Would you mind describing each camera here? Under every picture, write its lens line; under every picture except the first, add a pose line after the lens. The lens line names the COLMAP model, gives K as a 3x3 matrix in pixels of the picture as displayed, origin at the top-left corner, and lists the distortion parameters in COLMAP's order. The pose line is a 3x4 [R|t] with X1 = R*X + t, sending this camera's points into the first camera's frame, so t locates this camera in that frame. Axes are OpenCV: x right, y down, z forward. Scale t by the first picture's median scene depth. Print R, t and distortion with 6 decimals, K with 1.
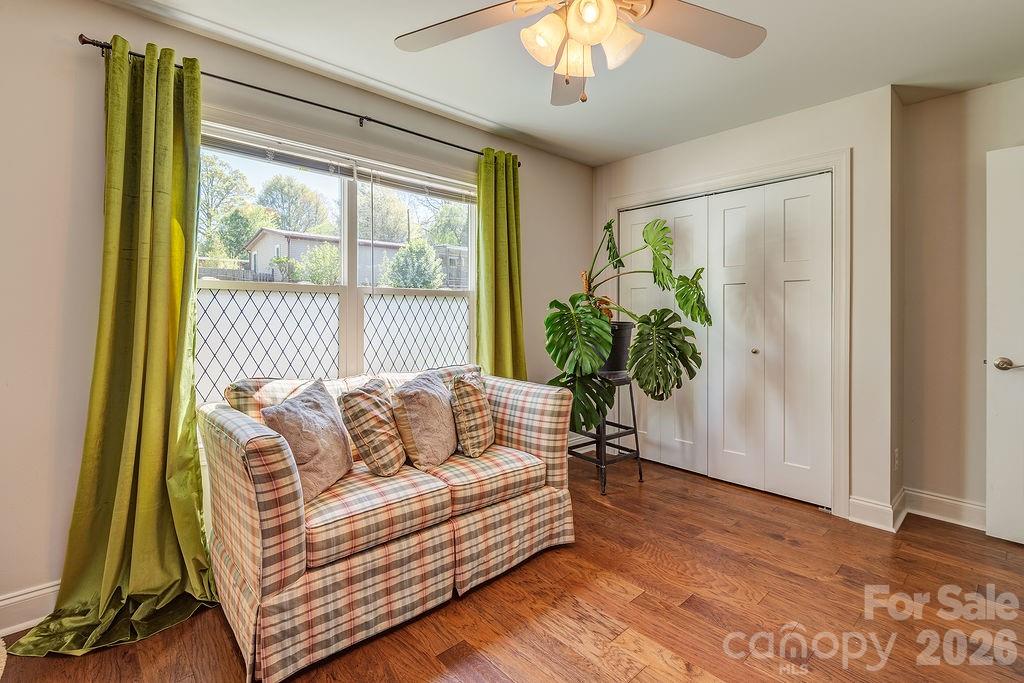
lens RADIAL K [[476.8, 0, 511.1], [0, 476.8, 318.1], [0, 0, 1]] dist [-0.000216, -0.000675]
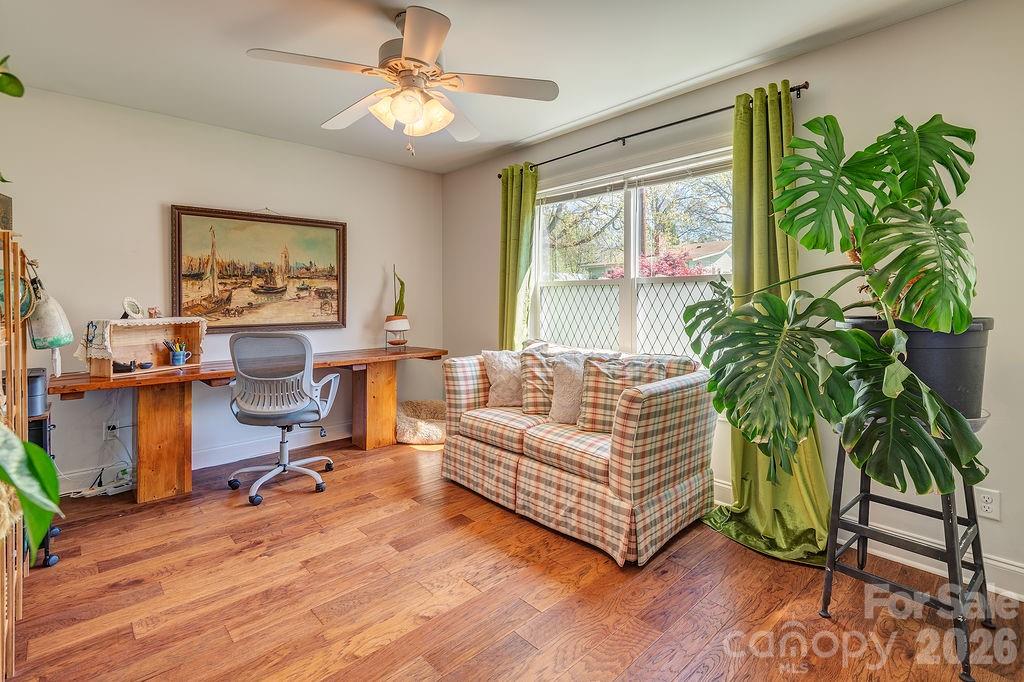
lens RADIAL K [[476.8, 0, 511.1], [0, 476.8, 317.6], [0, 0, 1]] dist [-0.000216, -0.000675]
pose [[0.002338, 0.033957, -0.999421, 1.138897], [-0.017819, 0.999266, 0.033910, -0.003459], [0.999838, 0.017729, 0.002942, 0.924808]]
